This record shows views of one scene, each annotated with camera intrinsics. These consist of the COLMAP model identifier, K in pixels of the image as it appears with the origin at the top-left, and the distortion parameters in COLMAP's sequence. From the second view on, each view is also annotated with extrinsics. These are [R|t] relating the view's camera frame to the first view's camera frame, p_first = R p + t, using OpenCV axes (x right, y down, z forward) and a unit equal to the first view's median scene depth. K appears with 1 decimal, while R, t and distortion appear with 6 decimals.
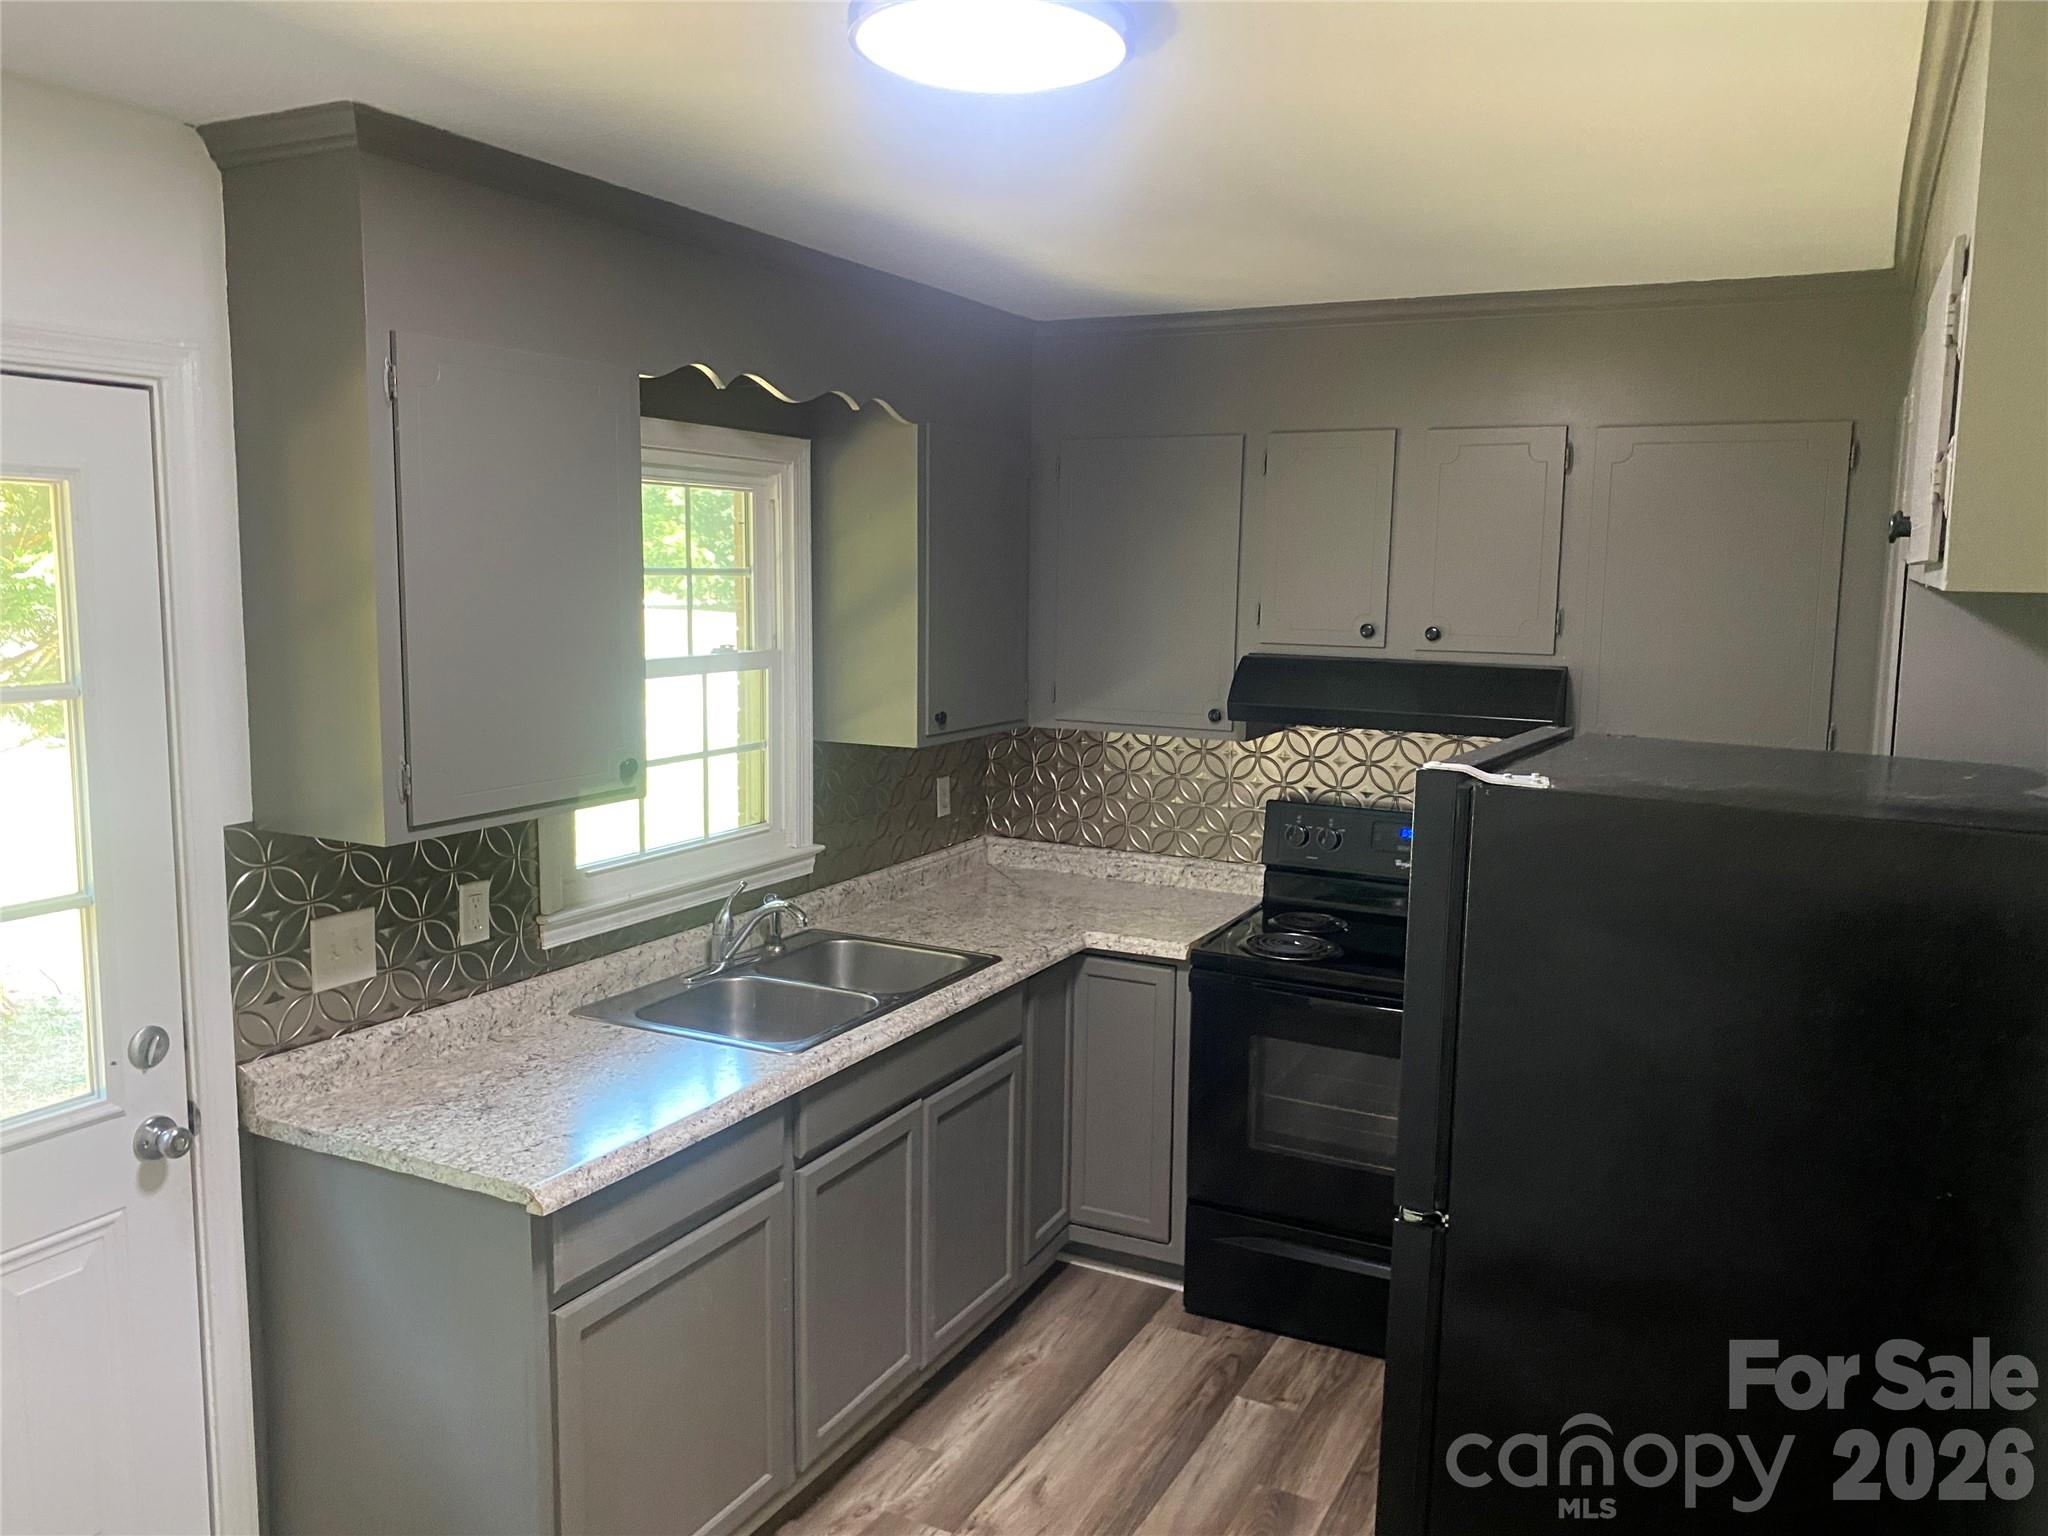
lens RADIAL K [[1550.8, 0, 1010.3], [0, 1550.8, 757.4], [0, 0, 1]] dist [0.048205, -0.028787]
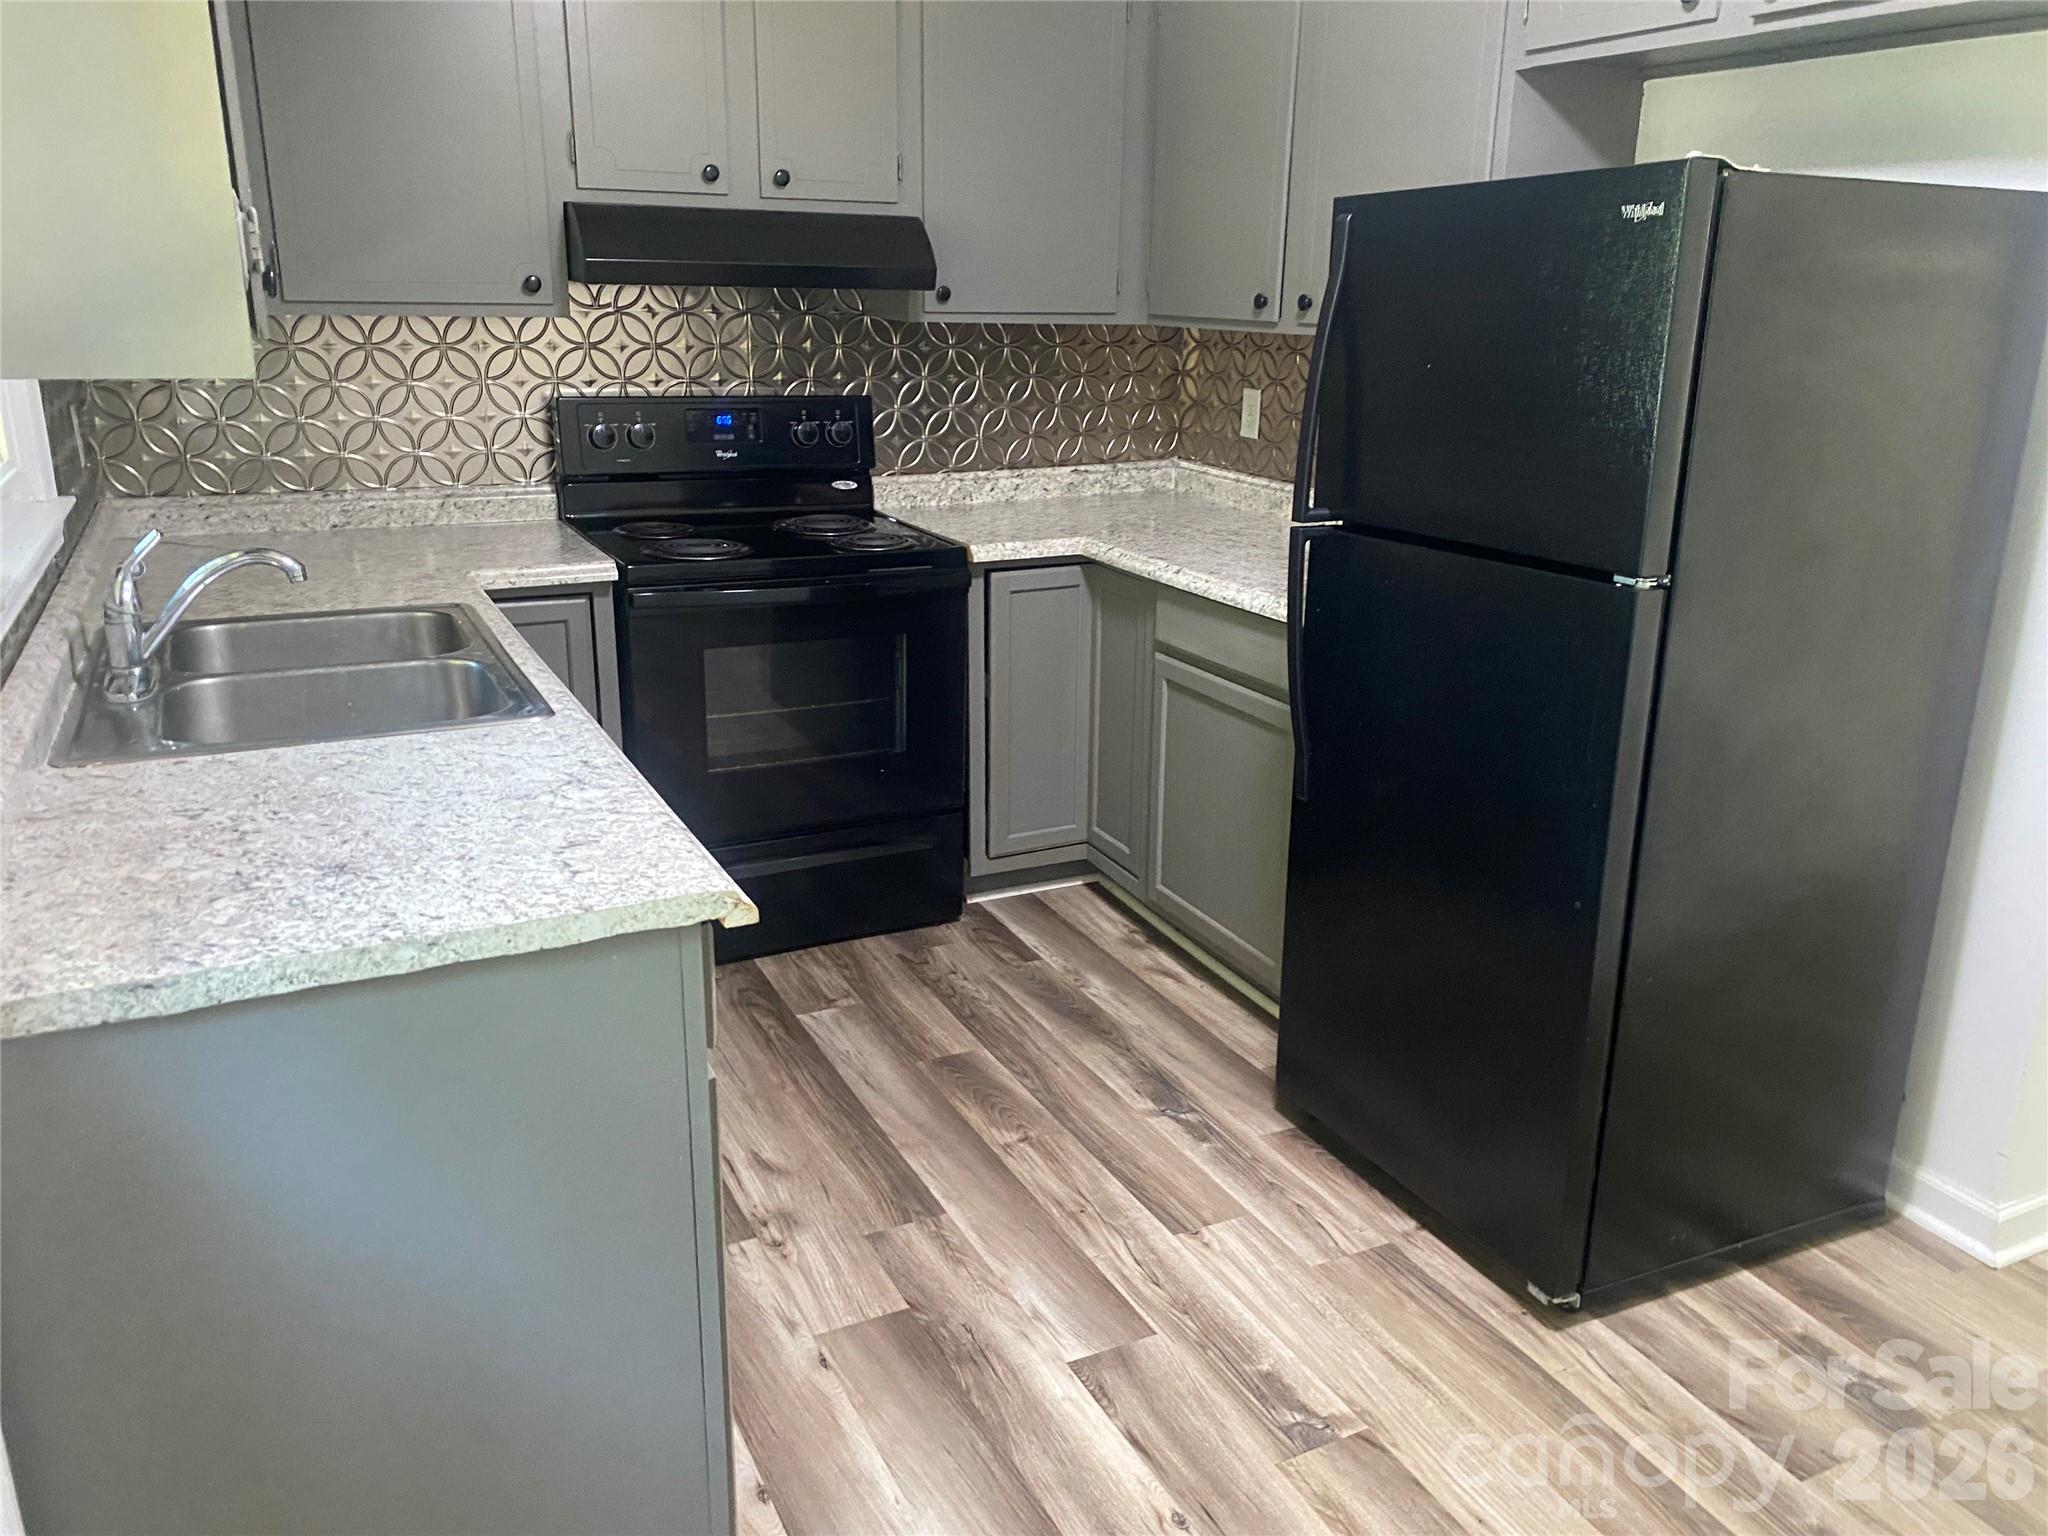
lens RADIAL K [[1550.8, 0, 1013.6], [0, 1550.8, 770.4], [0, 0, 1]] dist [0.048205, -0.028787]
pose [[0.592951, -0.244338, 0.767273, -0.382644], [0.097992, 0.967666, 0.232424, 0.050219], [-0.799254, -0.062630, 0.597721, 0.286682]]
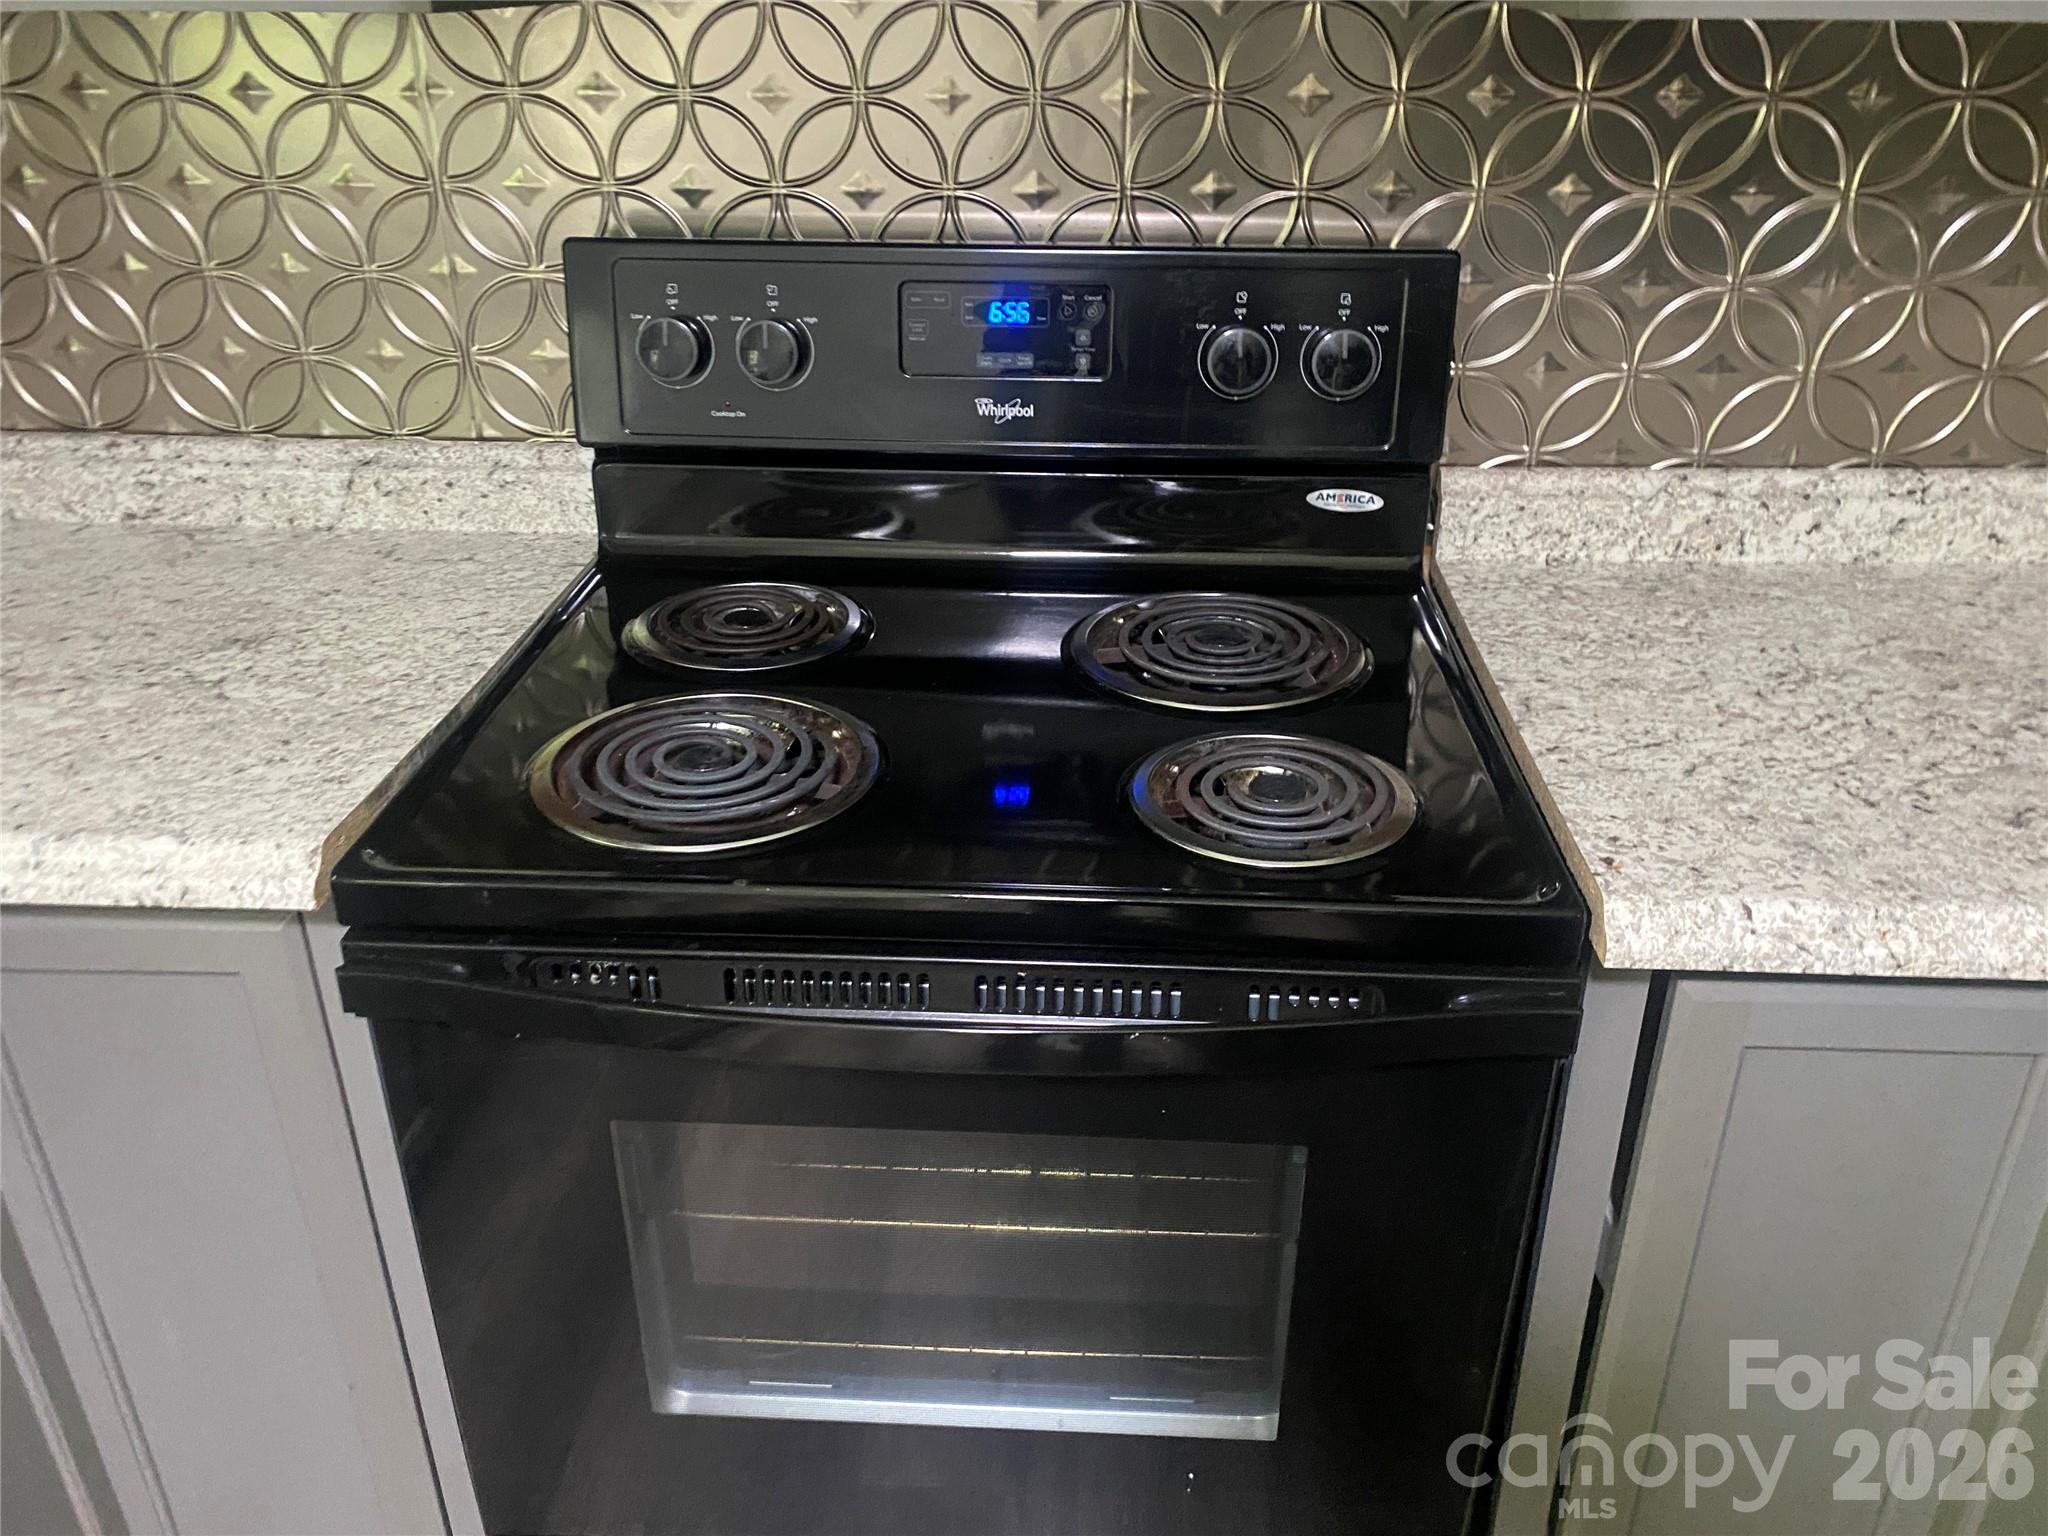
lens RADIAL K [[1550.8, 0, 1014.0], [0, 1550.8, 765.7], [0, 0, 1]] dist [0.048205, -0.028787]
pose [[0.913190, -0.186898, 0.362152, 0.113302], [0.064234, 0.943541, 0.324968, 0.031241], [-0.402441, -0.273495, 0.873637, 0.652621]]
